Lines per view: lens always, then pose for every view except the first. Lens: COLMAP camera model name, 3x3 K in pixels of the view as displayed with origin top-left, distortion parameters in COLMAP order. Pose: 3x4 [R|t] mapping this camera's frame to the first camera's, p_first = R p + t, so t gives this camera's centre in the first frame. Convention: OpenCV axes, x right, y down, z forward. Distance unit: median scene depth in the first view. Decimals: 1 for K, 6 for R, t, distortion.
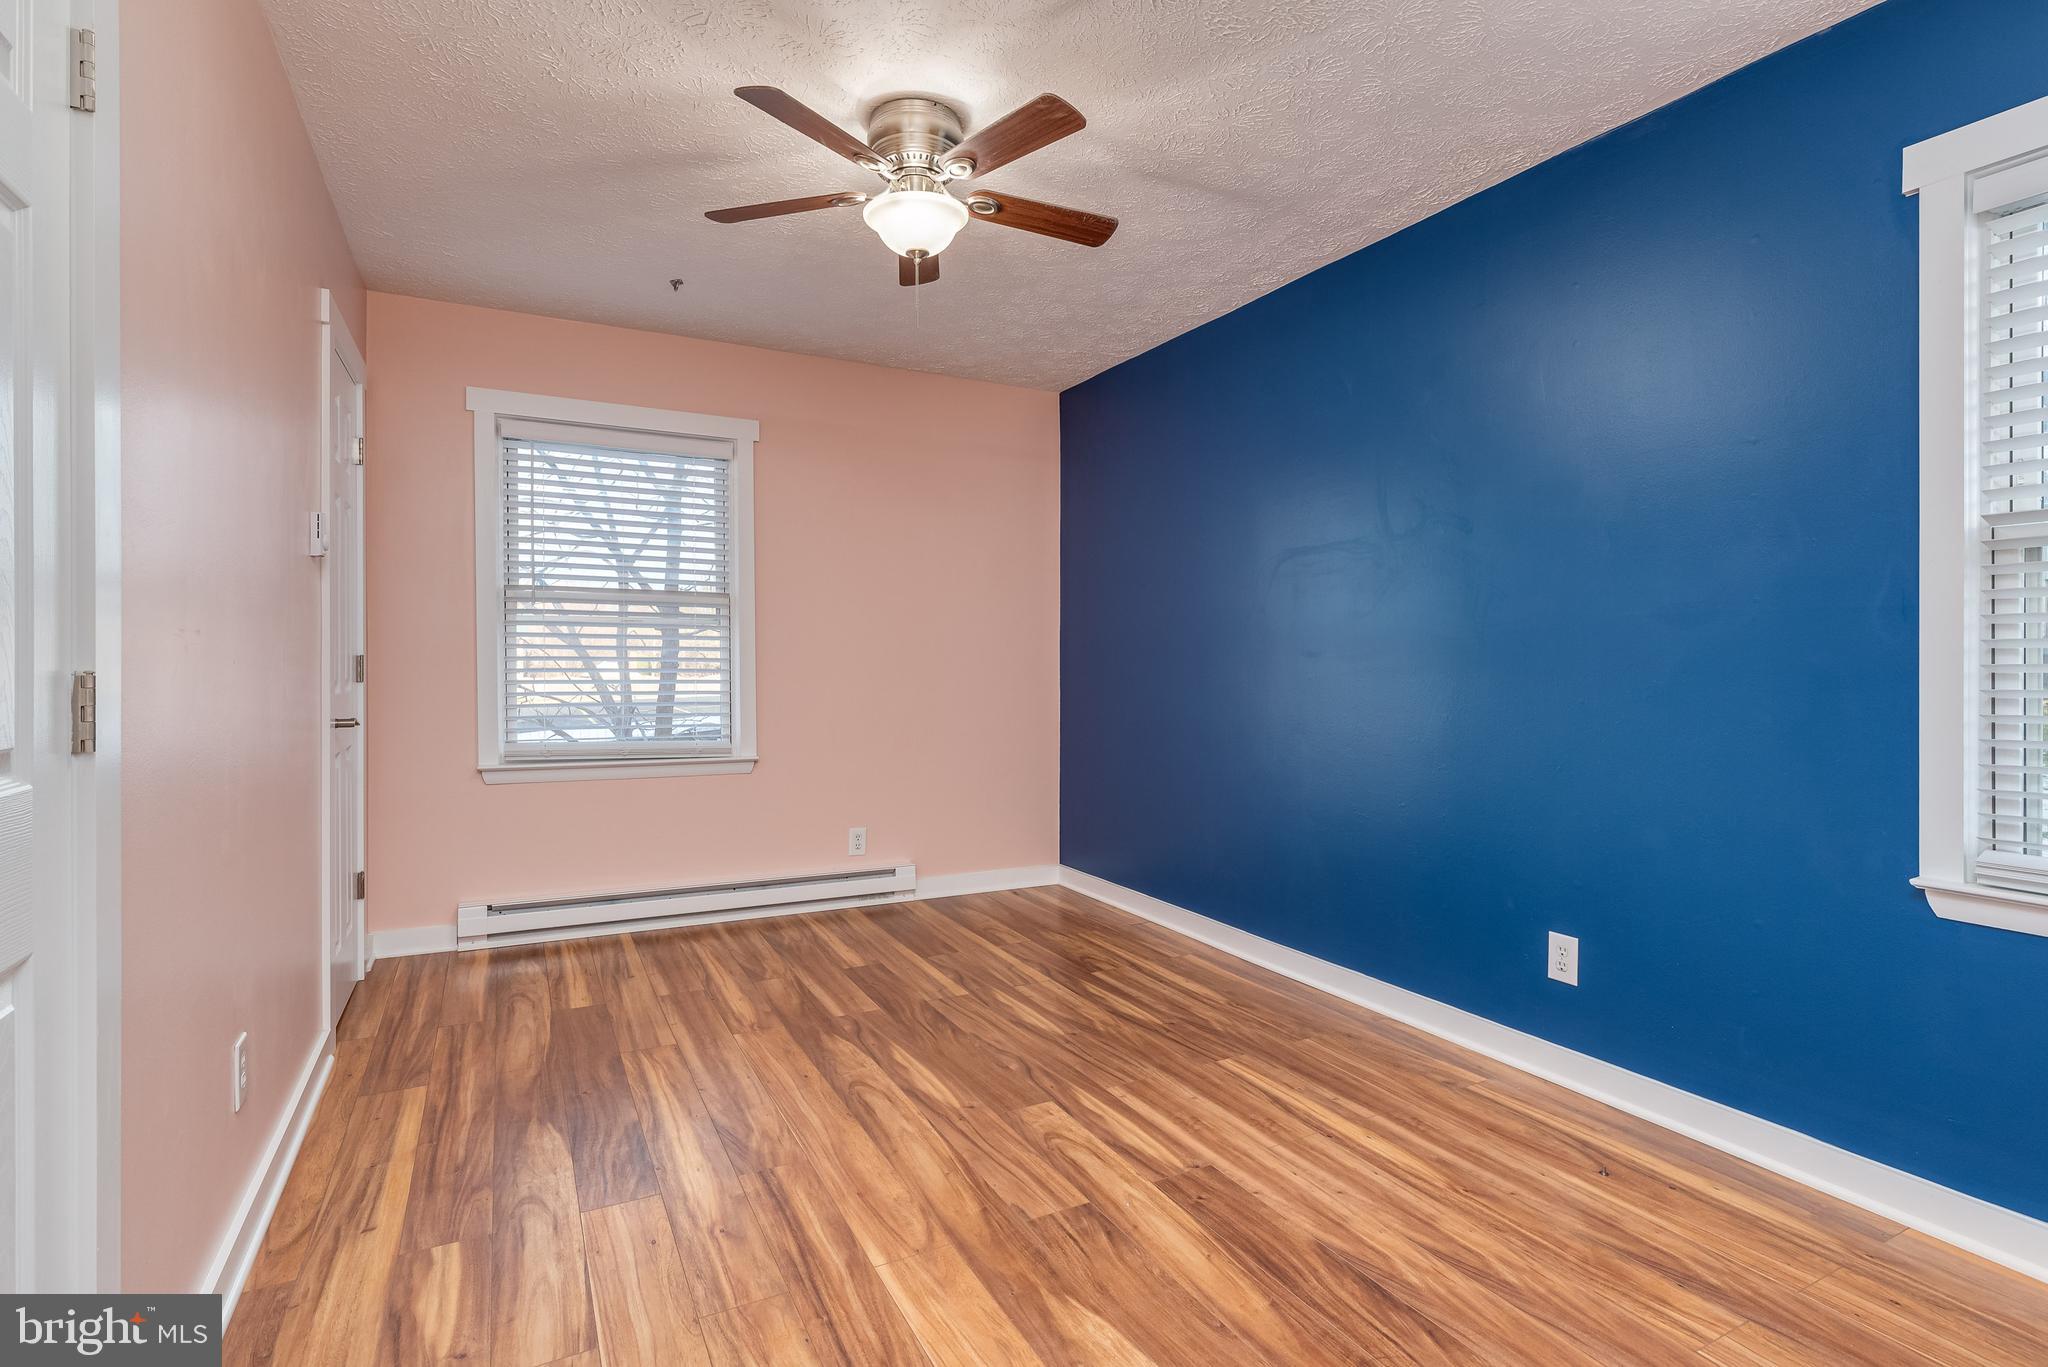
lens RADIAL K [[1007.2, 0, 1017.5], [0, 1007.2, 660.0], [0, 0, 1]] dist [0.001126, -0.000151]
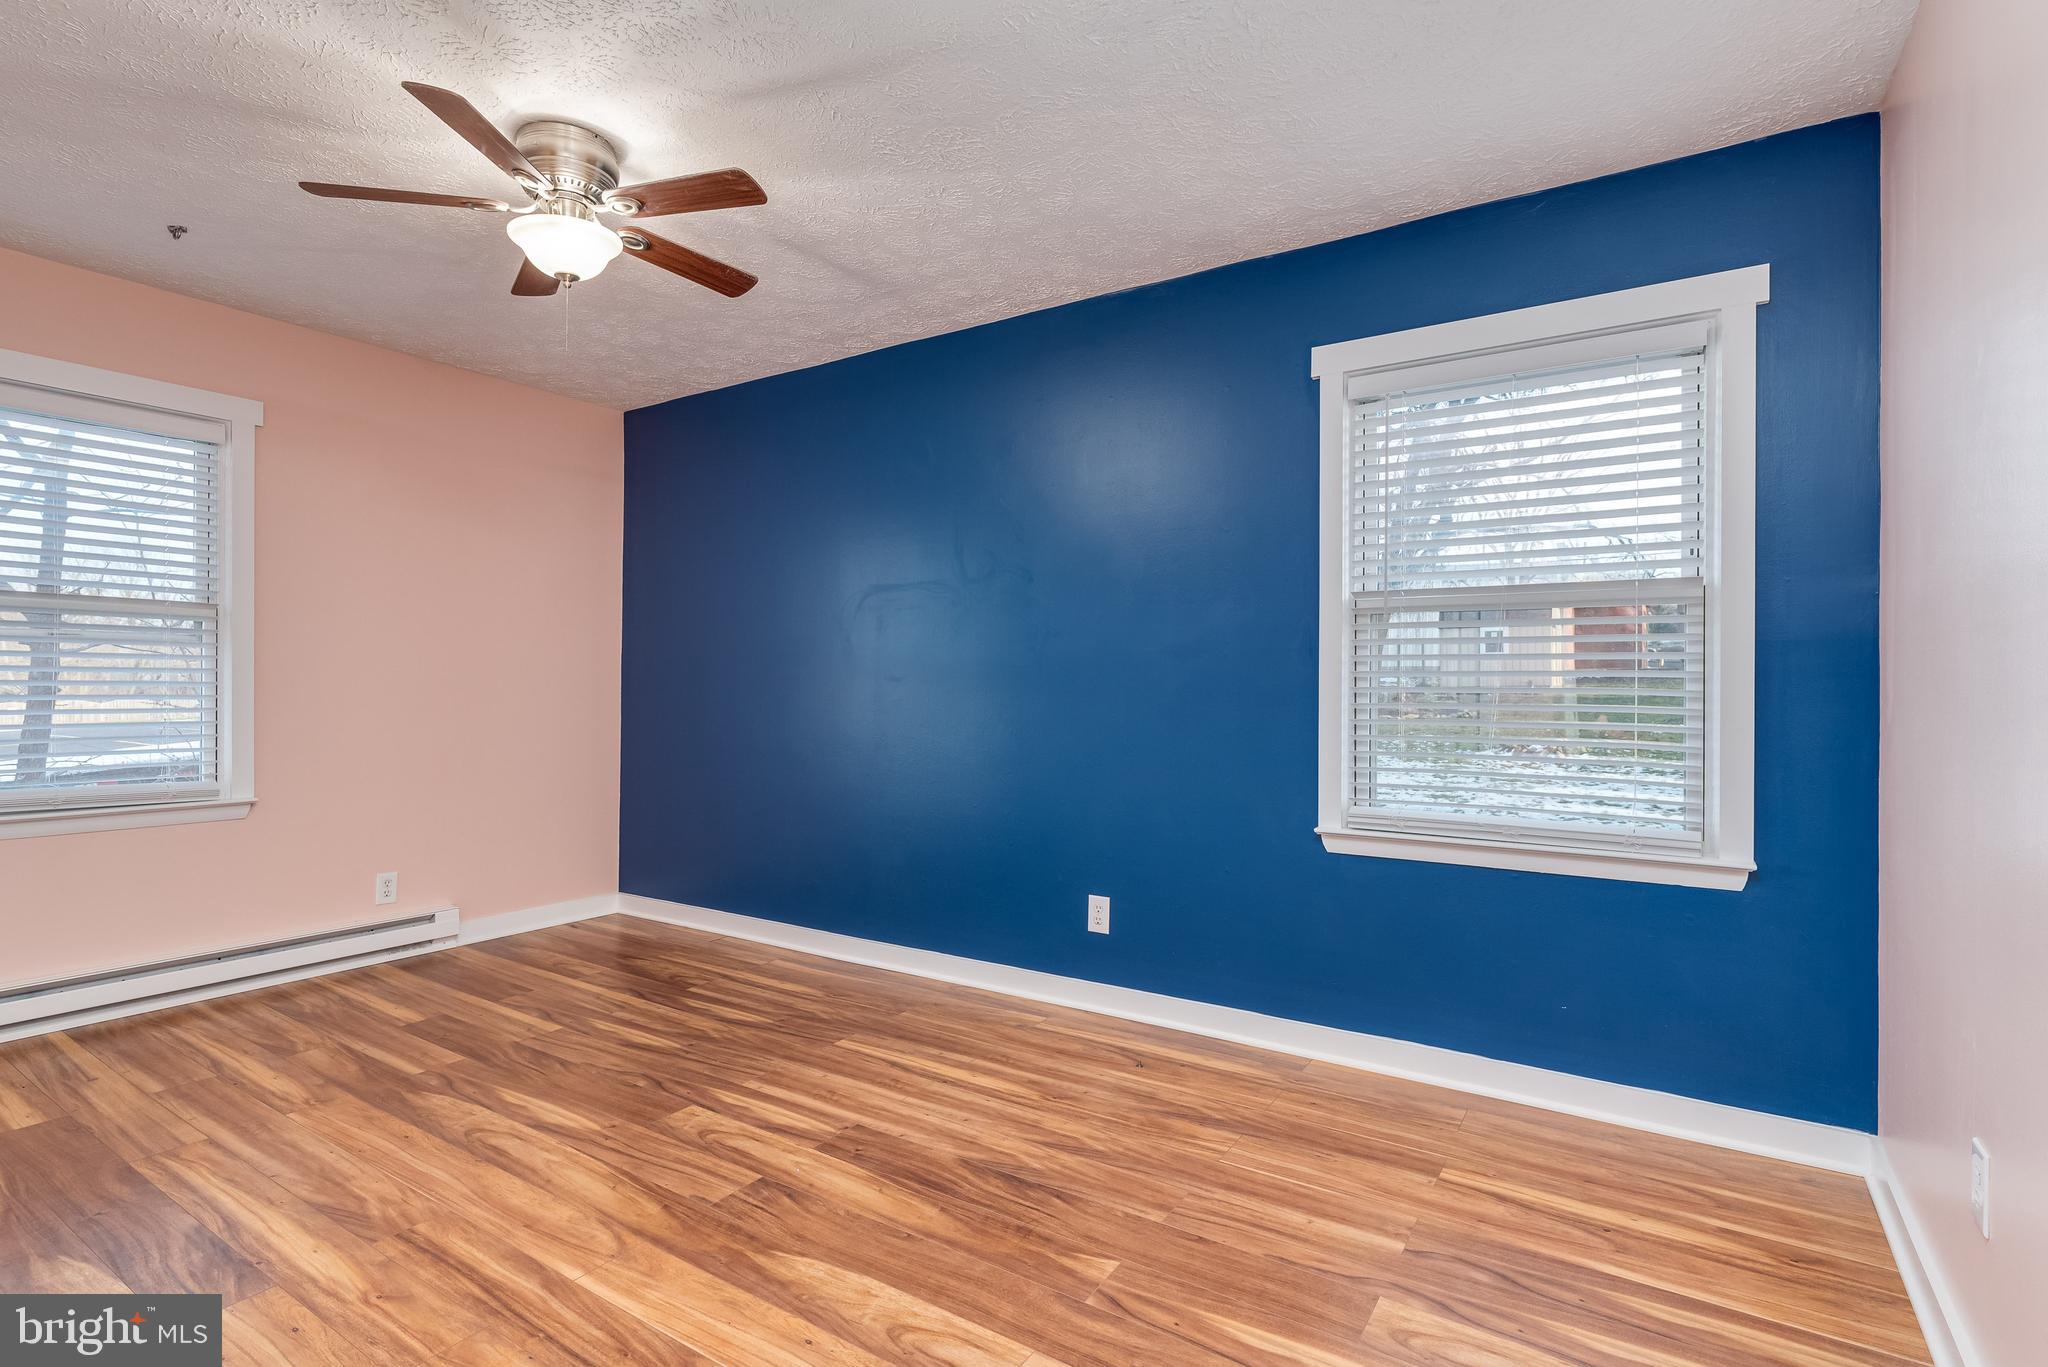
lens RADIAL K [[1007.2, 0, 1016.3], [0, 1007.2, 680.8], [0, 0, 1]] dist [0.001126, -0.000151]
pose [[0.873754, 0.001017, 0.486366, -0.184981], [-0.000276, 0.999999, -0.001594, -0.002247], [-0.486367, 0.001259, 0.873753, -0.082139]]
